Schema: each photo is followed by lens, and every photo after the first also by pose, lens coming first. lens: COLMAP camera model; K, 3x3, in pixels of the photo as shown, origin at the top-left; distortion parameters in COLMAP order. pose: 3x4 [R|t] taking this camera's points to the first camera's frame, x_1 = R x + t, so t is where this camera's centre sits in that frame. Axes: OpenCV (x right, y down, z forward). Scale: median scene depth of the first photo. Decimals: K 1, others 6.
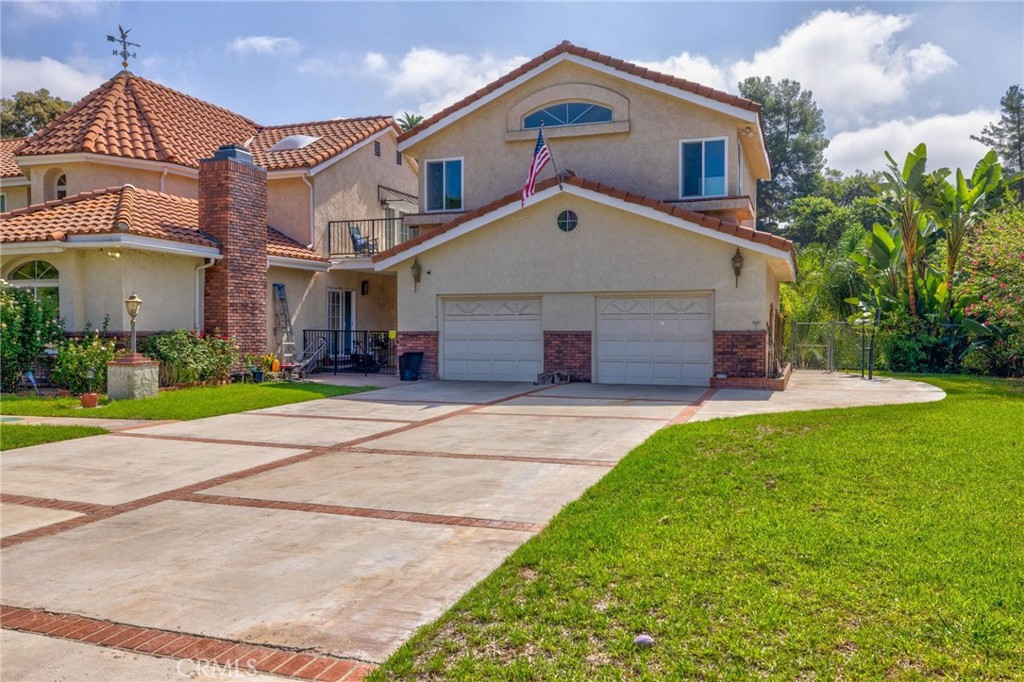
lens RADIAL K [[796.1, 0, 515.7], [0, 796.1, 345.3], [0, 0, 1]] dist [0.001402, -0.004112]
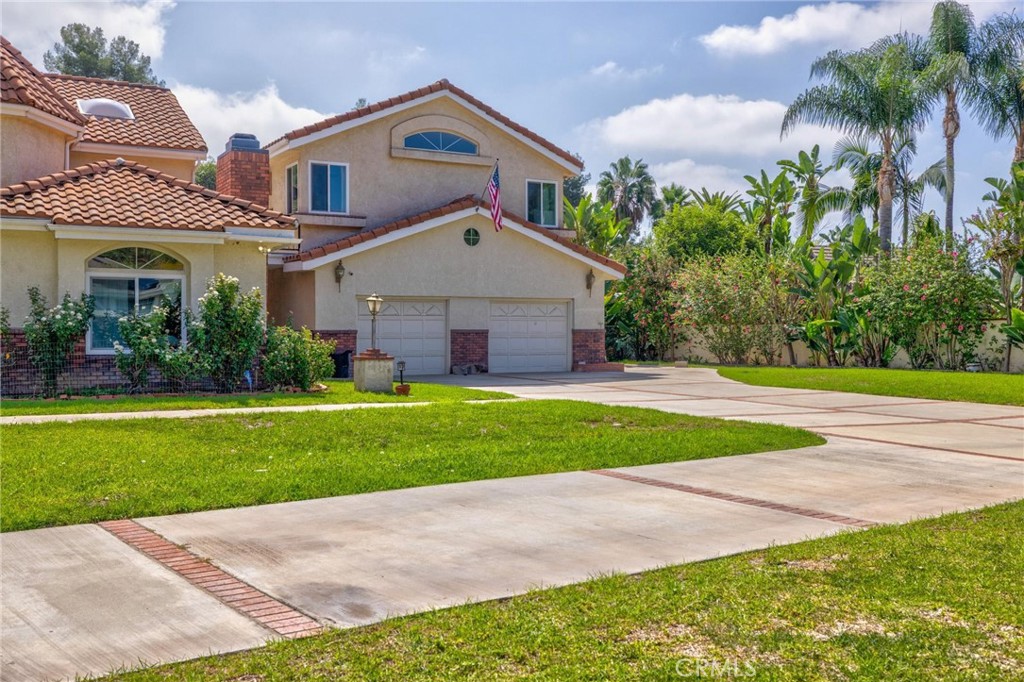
lens RADIAL K [[1016.5, 0, 508.6], [0, 1016.5, 330.9], [0, 0, 1]] dist [-0.000866, 0.000000]
pose [[0.652188, -0.000170, 0.758057, -0.987108], [0.018294, 0.999712, -0.015515, 0.007710], [-0.757836, 0.023986, 0.652004, -0.024305]]
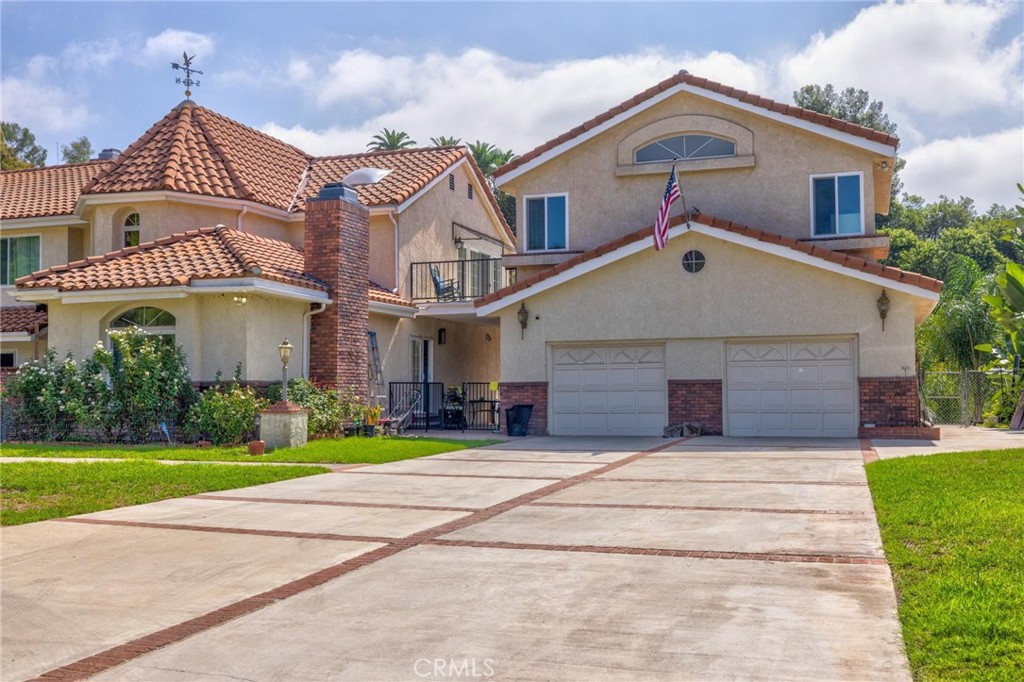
lens RADIAL K [[1016.5, 0, 509.4], [0, 1016.5, 350.5], [0, 0, 1]] dist [-0.000866, 0.000000]
pose [[0.999880, -0.006400, 0.014120, -0.158257], [0.007292, 0.997924, -0.063992, 0.021034], [-0.013681, 0.064087, 0.997851, -0.166966]]
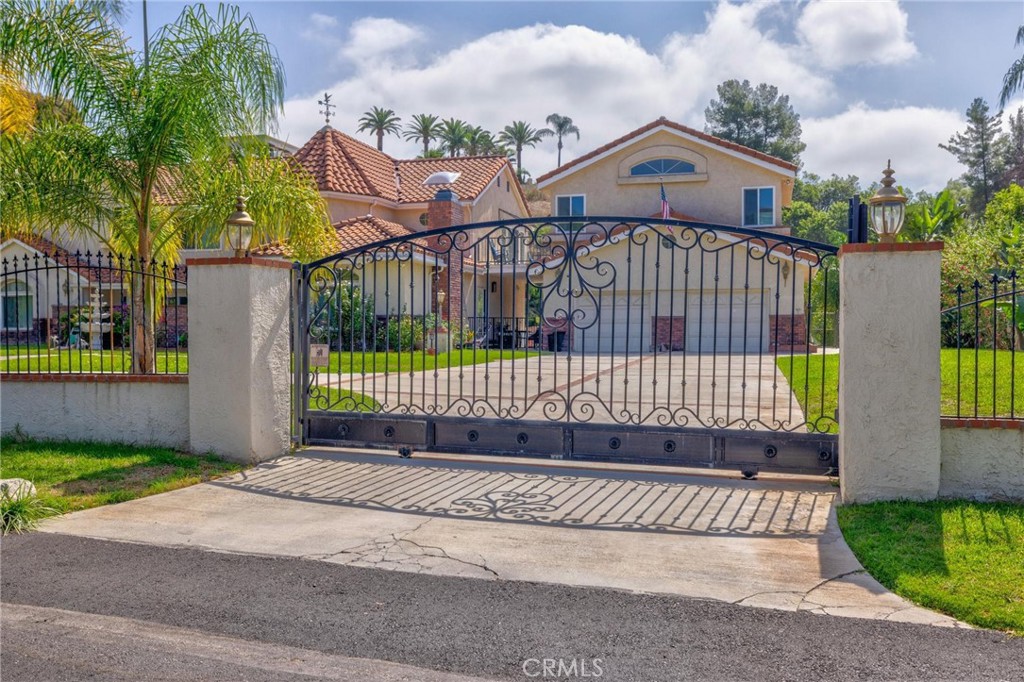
lens RADIAL K [[908.9, 0, 511.0], [0, 908.9, 344.7], [0, 0, 1]] dist [0.000808, 0.015460]
pose [[0.997212, -0.003518, 0.074539, -0.333980], [0.004283, 0.999940, -0.010095, 0.048306], [-0.074499, 0.010386, 0.997167, -0.621899]]
